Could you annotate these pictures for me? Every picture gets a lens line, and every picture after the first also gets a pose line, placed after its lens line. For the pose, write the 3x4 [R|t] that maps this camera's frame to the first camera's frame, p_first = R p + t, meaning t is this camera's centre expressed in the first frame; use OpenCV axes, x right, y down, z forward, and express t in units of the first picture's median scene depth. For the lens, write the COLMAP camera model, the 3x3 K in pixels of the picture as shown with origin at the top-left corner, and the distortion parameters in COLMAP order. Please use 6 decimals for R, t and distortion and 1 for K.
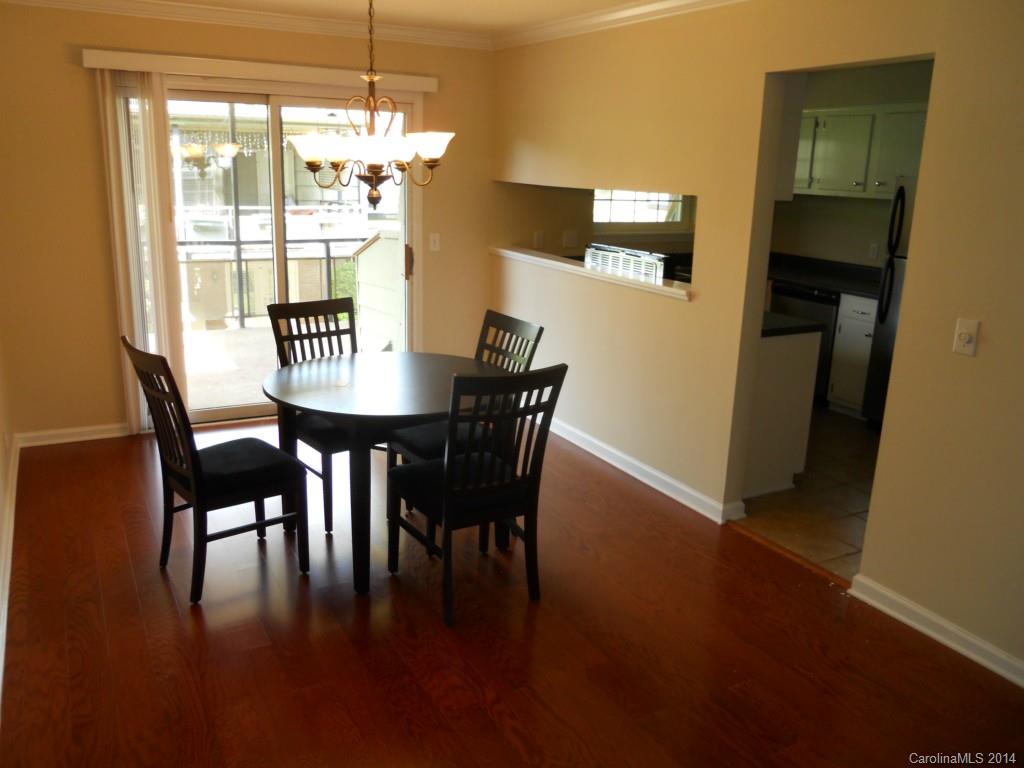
lens RADIAL K [[844.5, 0, 512.0], [0, 844.5, 384.0], [0, 0, 1]] dist [-0.009917, -0.007344]
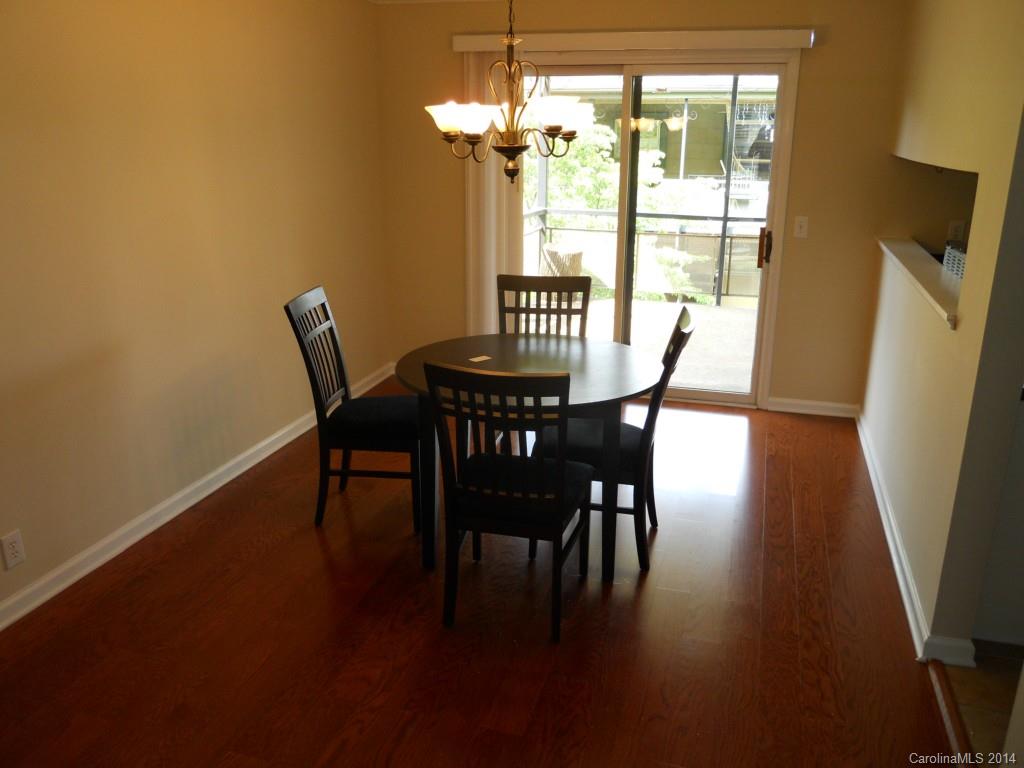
lens RADIAL K [[844.5, 0, 512.0], [0, 844.5, 384.0], [0, 0, 1]] dist [-0.009917, -0.007344]
pose [[0.705315, 0.185023, -0.684323, 0.424623], [-0.166495, 0.981572, 0.093788, -0.059488], [0.689065, 0.047786, 0.723123, 0.264385]]
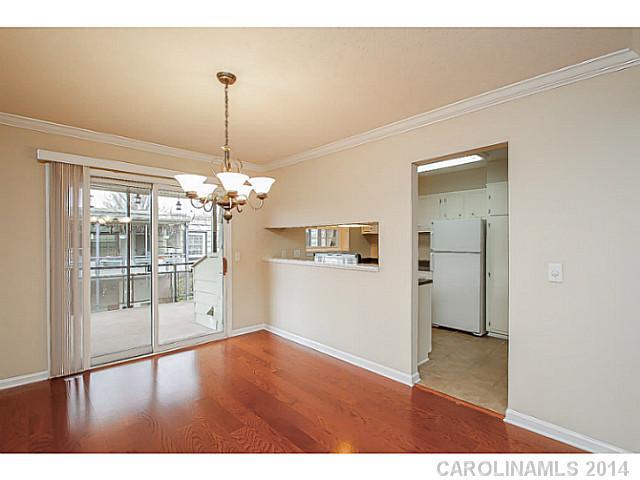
lens RADIAL K [[309.5, 0, 324.8], [0, 309.5, 242.5], [0, 0, 1]] dist [-0.001860, -0.000184]
pose [[0.964766, -0.030745, 0.261307, -0.111427], [0.093894, 0.967988, -0.232773, -0.004473], [-0.245786, 0.249106, 0.936769, 0.308202]]
